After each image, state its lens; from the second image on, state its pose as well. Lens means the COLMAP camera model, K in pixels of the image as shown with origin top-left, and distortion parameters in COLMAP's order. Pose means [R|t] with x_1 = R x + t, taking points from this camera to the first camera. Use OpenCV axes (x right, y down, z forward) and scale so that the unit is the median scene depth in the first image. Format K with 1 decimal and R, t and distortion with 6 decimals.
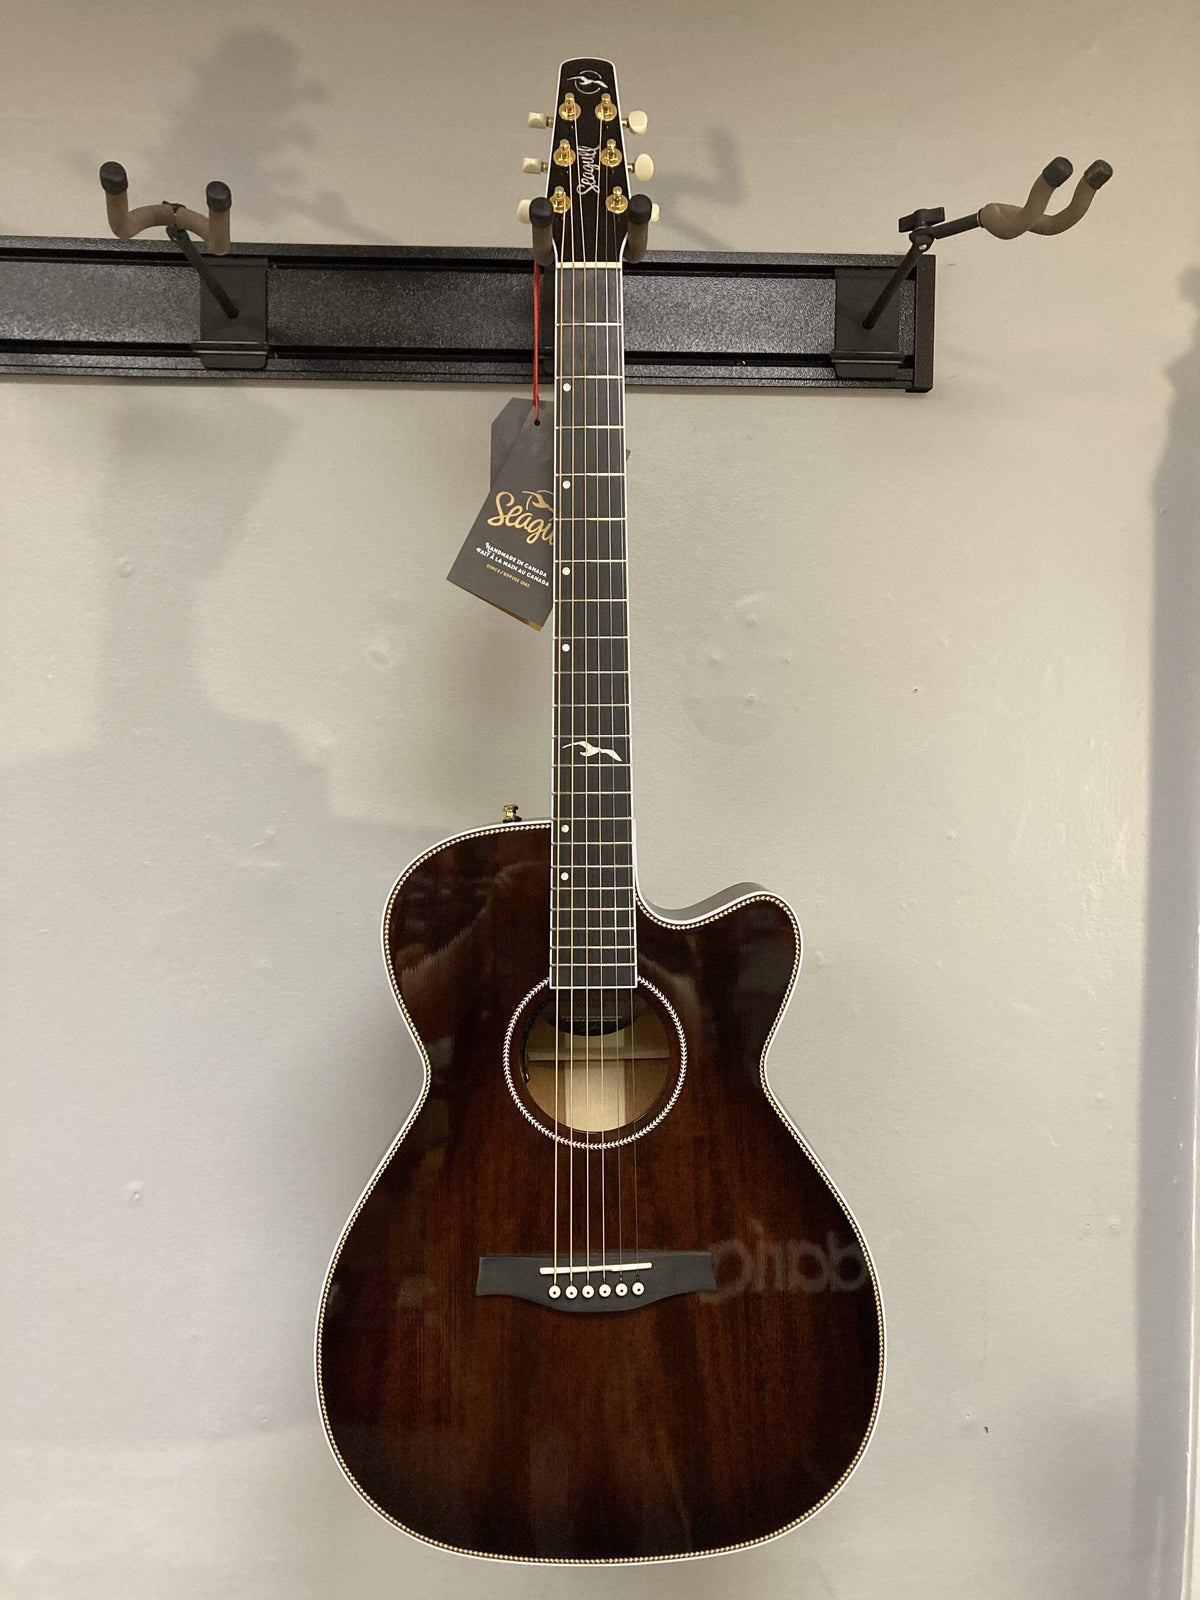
lens RADIAL K [[1305.3, 0, 608.5], [0, 1305.3, 784.9], [0, 0, 1]] dist [0.071577, -0.101073]
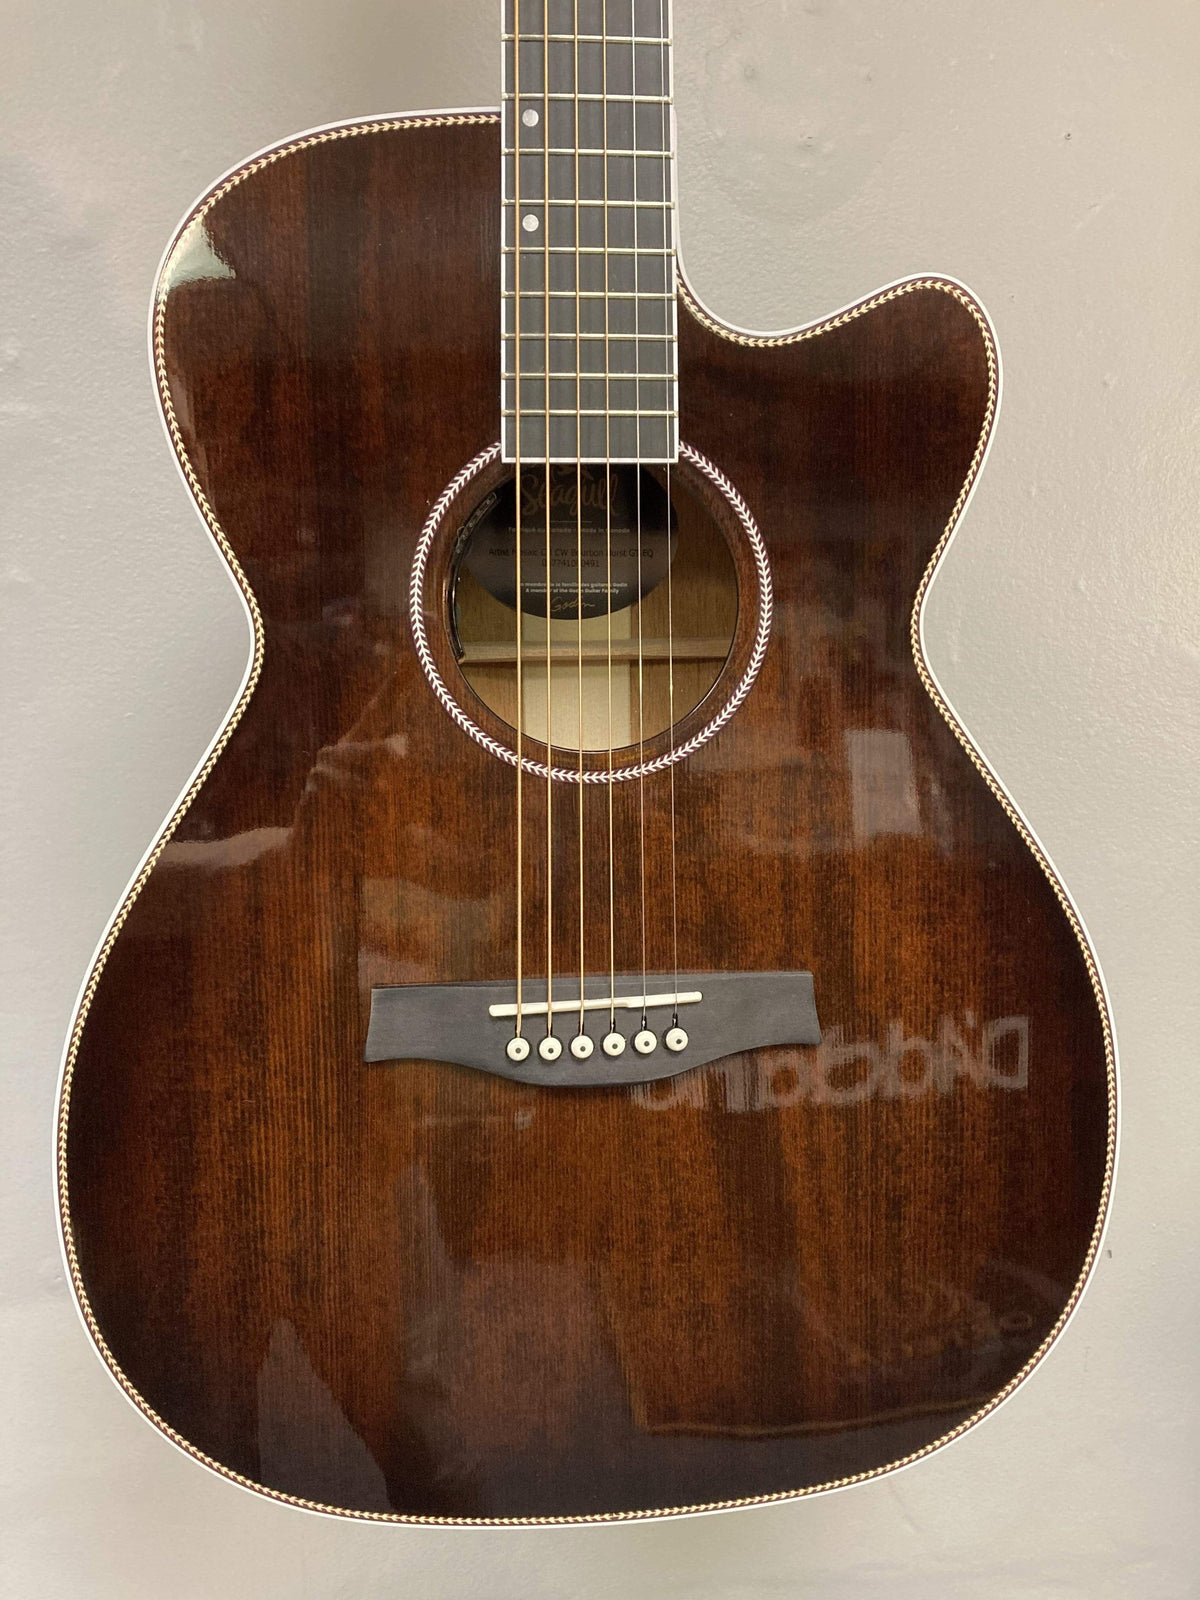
lens RADIAL K [[1305.3, 0, 599.6], [0, 1305.3, 768.5], [0, 0, 1]] dist [0.071577, -0.101073]
pose [[0.997896, -0.007401, 0.064418, -0.033487], [0.000437, 0.994210, 0.107455, 0.177170], [-0.064841, -0.107200, 0.992121, 0.400467]]
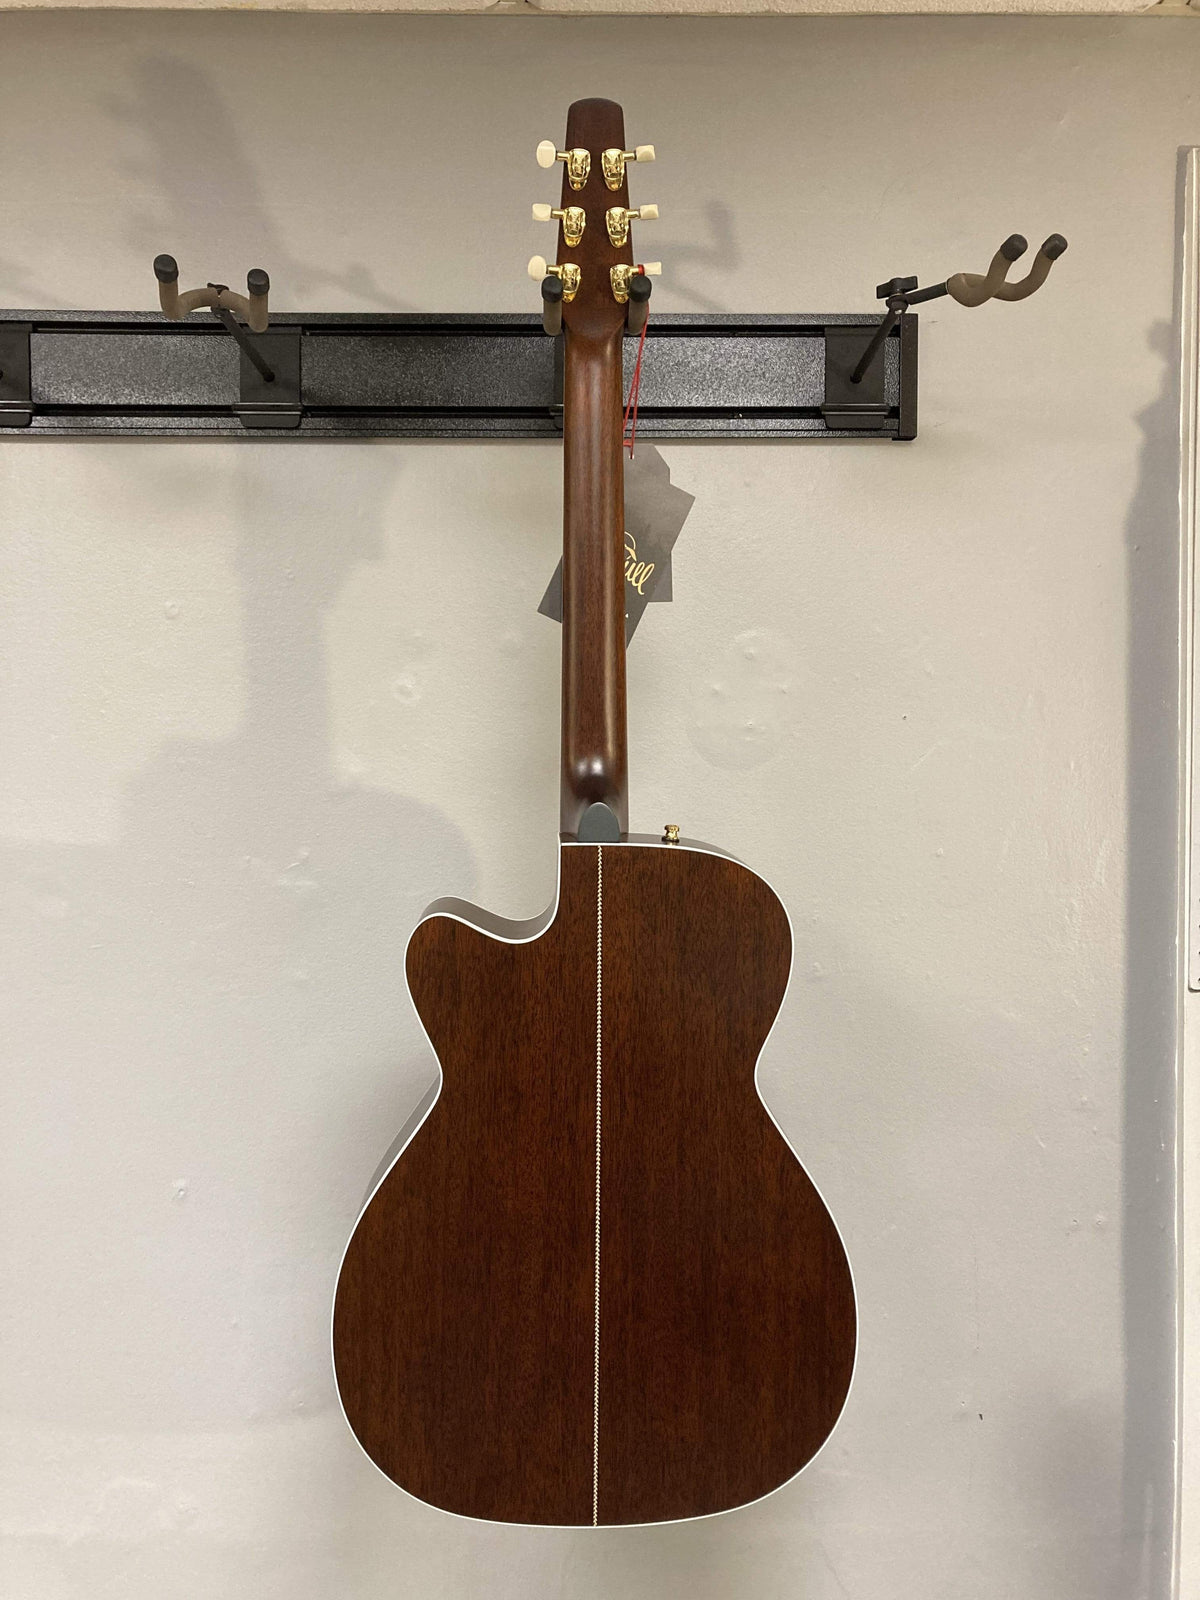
lens RADIAL K [[1305.3, 0, 609.7], [0, 1305.3, 794.2], [0, 0, 1]] dist [0.071577, -0.101073]
pose [[0.999749, -0.006548, -0.021408, 0.018178], [0.006199, 0.999847, -0.016338, 0.007222], [0.021512, 0.016201, 0.999637, -0.081697]]
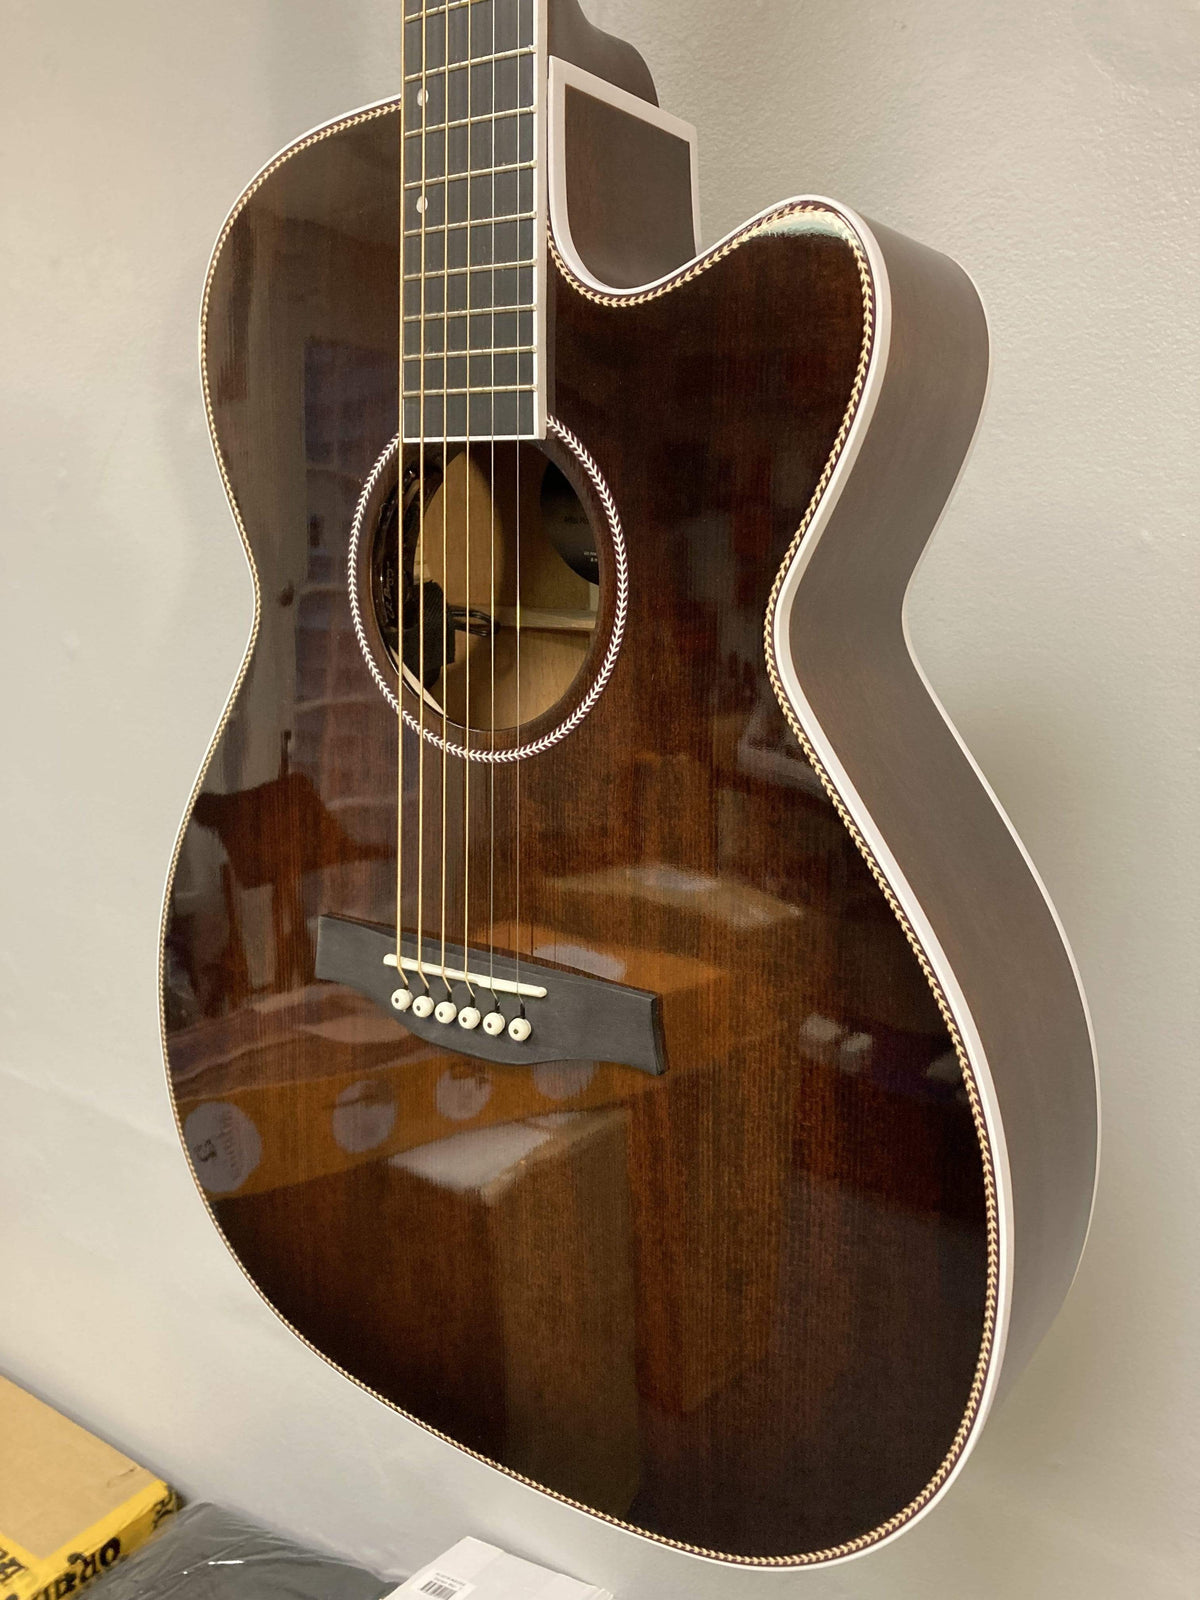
lens RADIAL K [[1305.3, 0, 592.7], [0, 1305.3, 773.1], [0, 0, 1]] dist [0.071577, -0.101073]
pose [[0.809166, 0.127834, -0.573505, 0.266809], [-0.028177, 0.983366, 0.179437, 0.153488], [0.586904, -0.129035, 0.799309, 0.499676]]
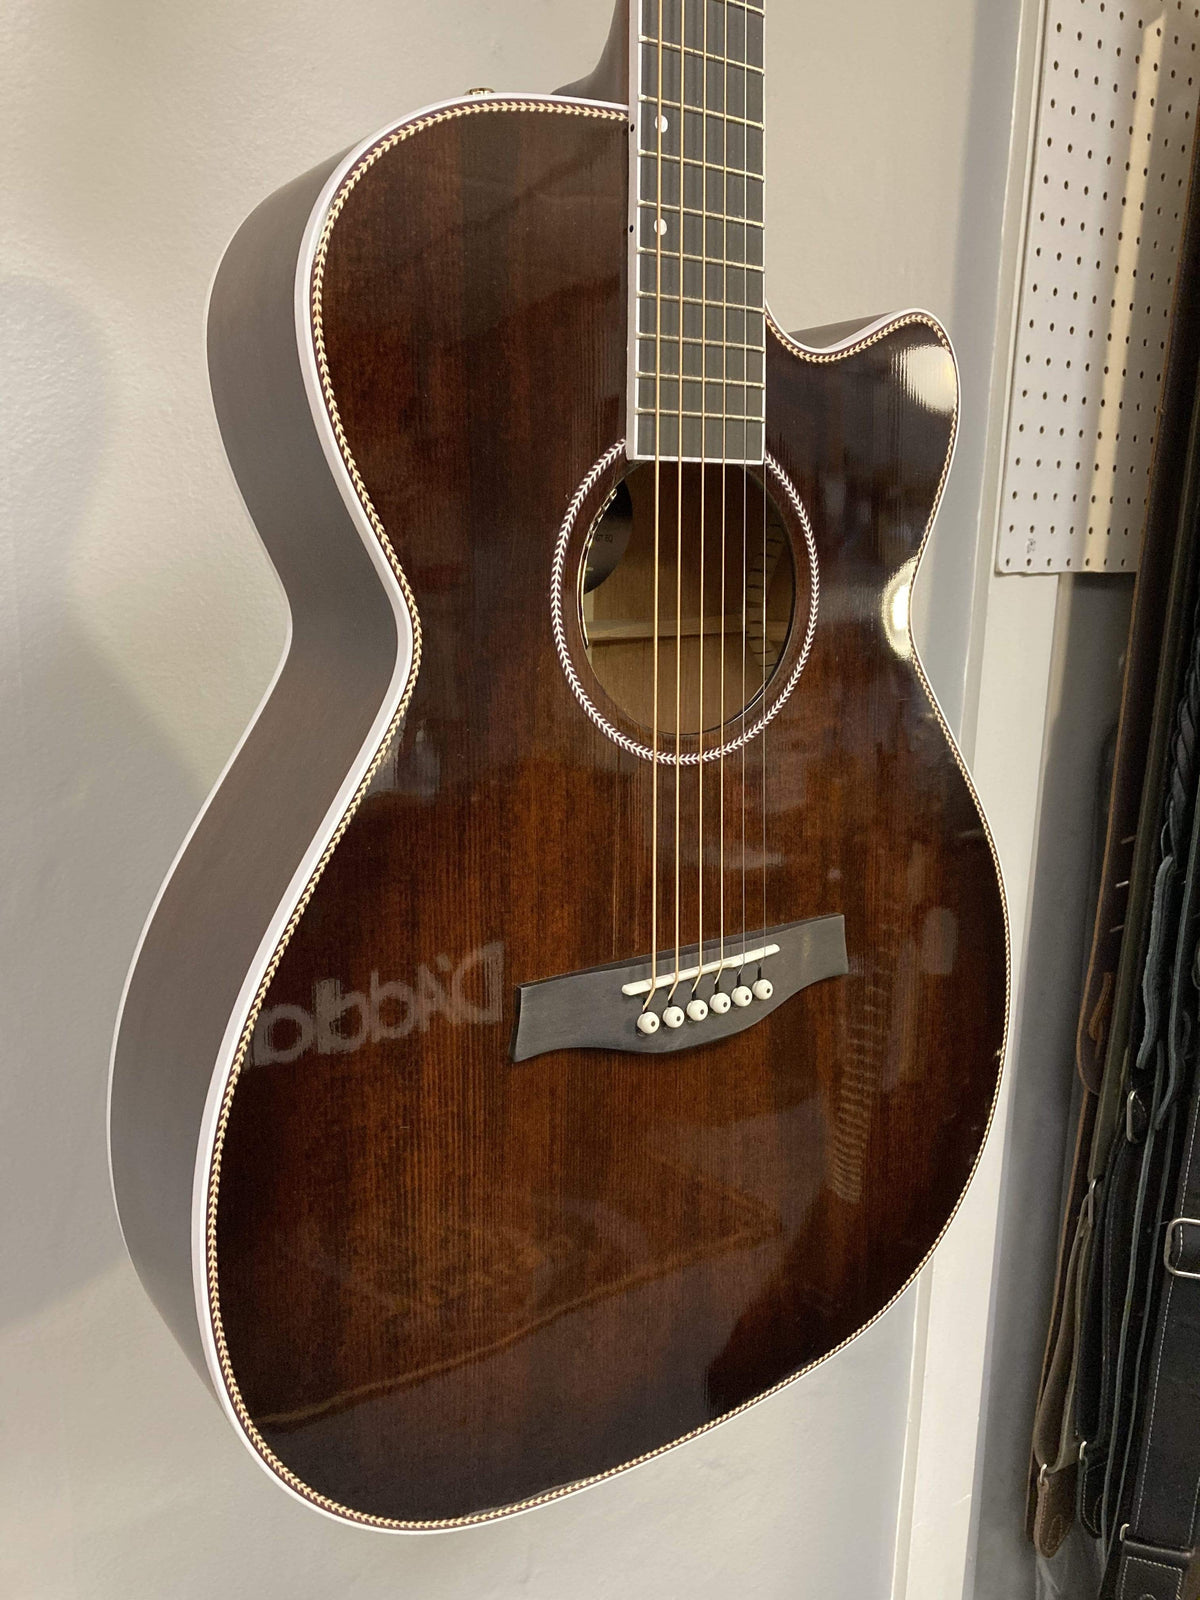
lens RADIAL K [[1305.3, 0, 596.2], [0, 1305.3, 767.7], [0, 0, 1]] dist [0.071577, -0.101073]
pose [[0.829206, -0.087111, 0.552114, -0.283076], [0.005212, 0.988943, 0.148205, 0.161773], [-0.558919, -0.120015, 0.820491, 0.468900]]
